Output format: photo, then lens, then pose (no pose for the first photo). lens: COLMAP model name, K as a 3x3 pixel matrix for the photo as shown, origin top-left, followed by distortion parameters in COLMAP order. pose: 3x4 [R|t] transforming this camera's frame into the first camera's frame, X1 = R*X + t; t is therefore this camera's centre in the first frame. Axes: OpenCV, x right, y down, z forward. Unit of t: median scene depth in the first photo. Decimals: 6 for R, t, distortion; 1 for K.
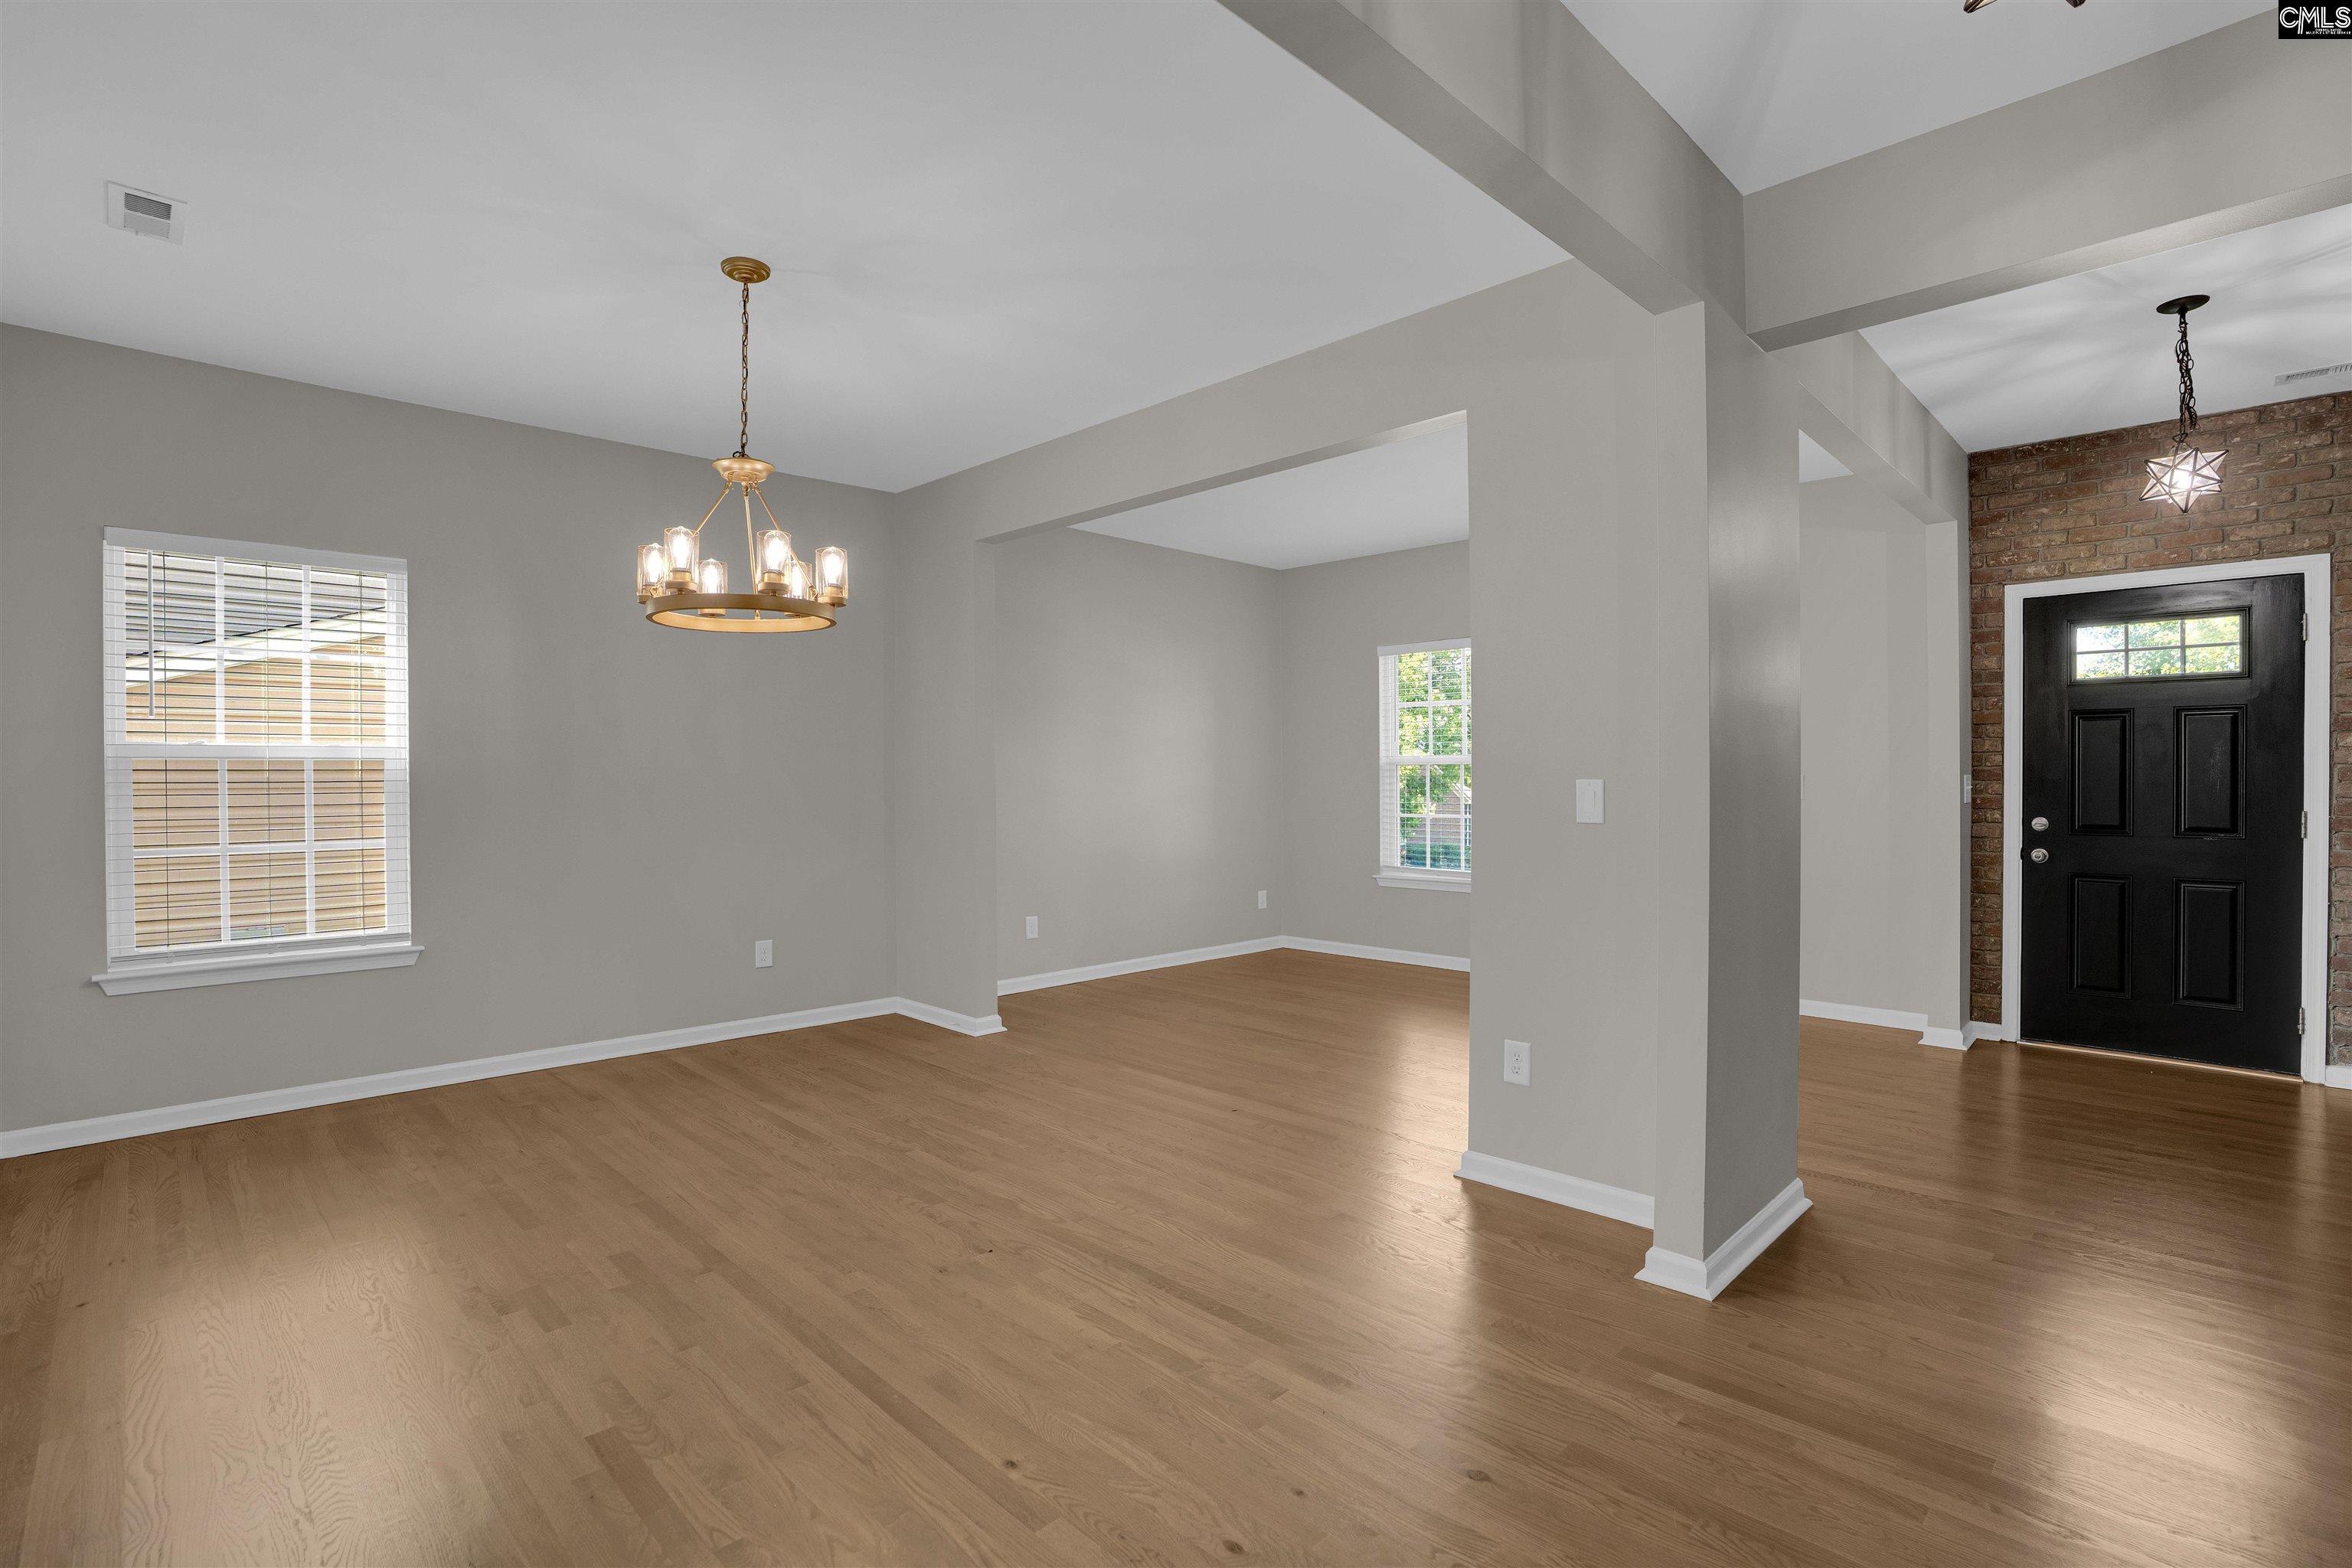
lens RADIAL K [[1100.5, 0, 1187.0], [0, 1100.5, 782.0], [0, 0, 1]] dist [-0.068666, 0.027306]
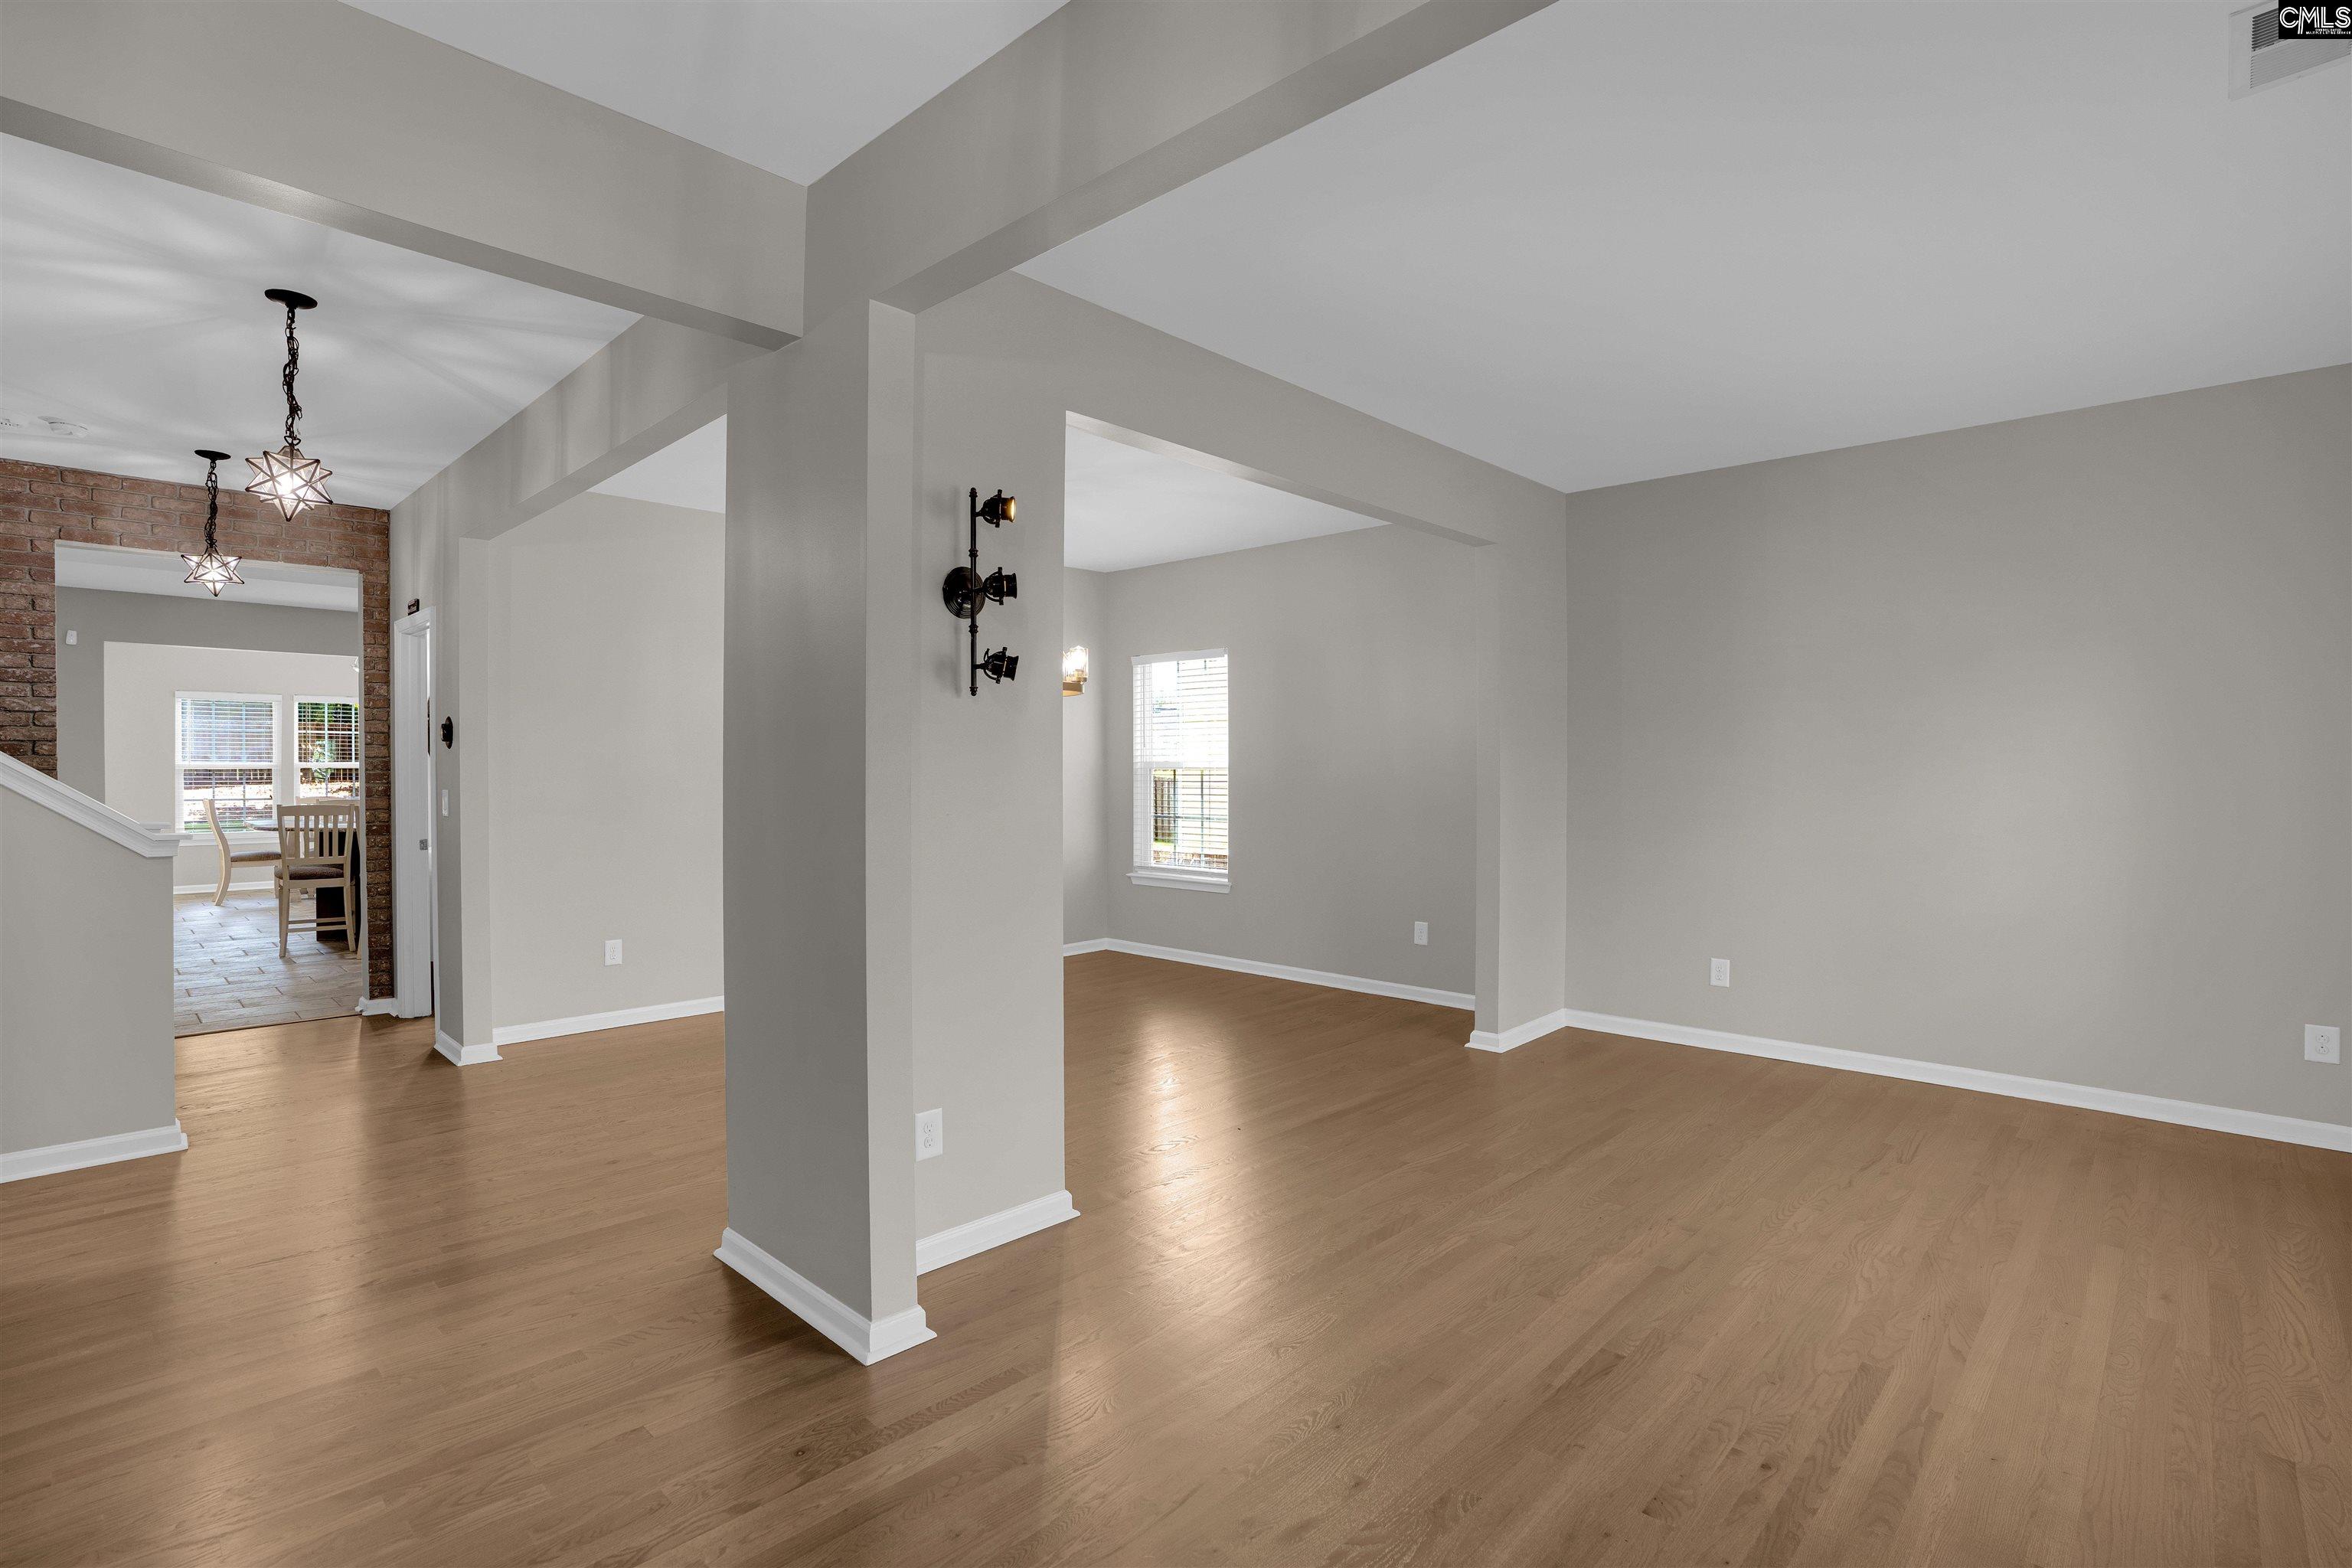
lens RADIAL K [[1094.6, 0, 1115.9], [0, 1094.6, 780.5], [0, 0, 1]] dist [-0.002748, 0.000010]
pose [[-0.003425, 0.013234, -0.999907, 0.966874], [-0.004277, 0.999903, 0.013249, -0.025440], [0.999985, 0.004322, -0.003368, 0.832709]]
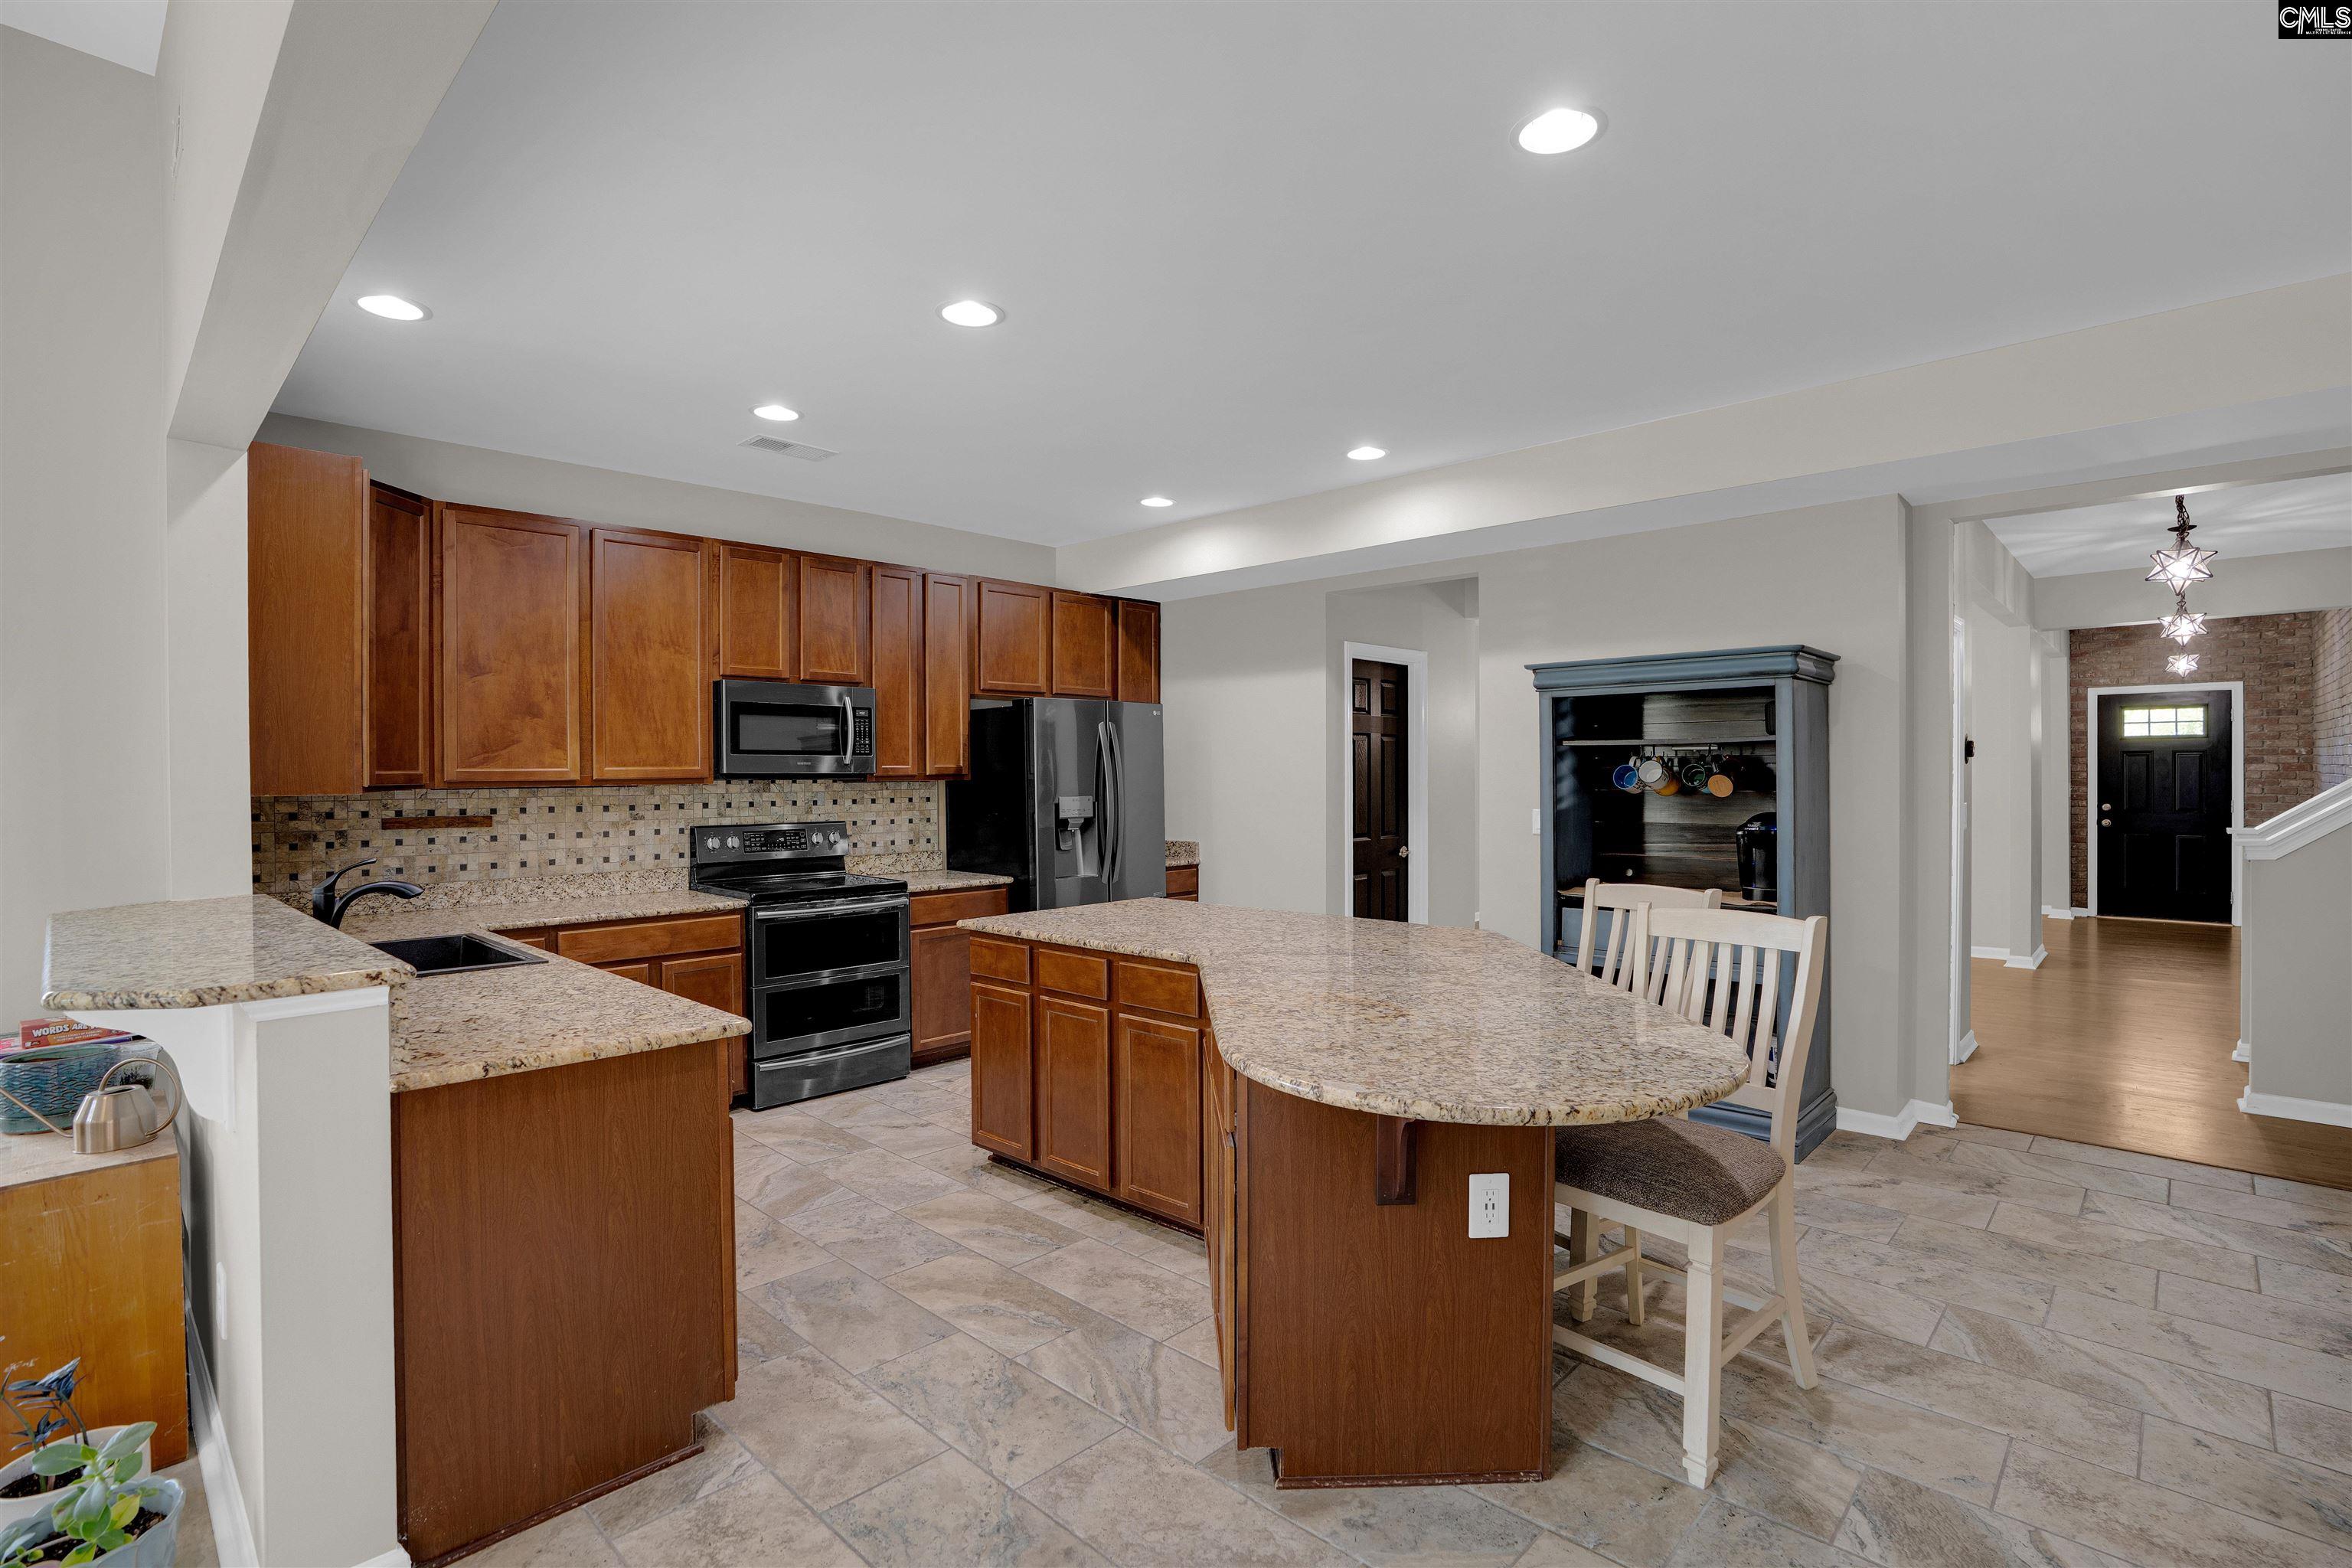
lens RADIAL K [[1100.5, 0, 1187.0], [0, 1100.5, 782.0], [0, 0, 1]] dist [-0.068666, 0.027306]
pose [[0.999403, -0.005469, 0.034123, -1.194762], [0.005284, 0.999971, 0.005510, -0.033866], [-0.034152, -0.005326, 0.999402, -1.122487]]
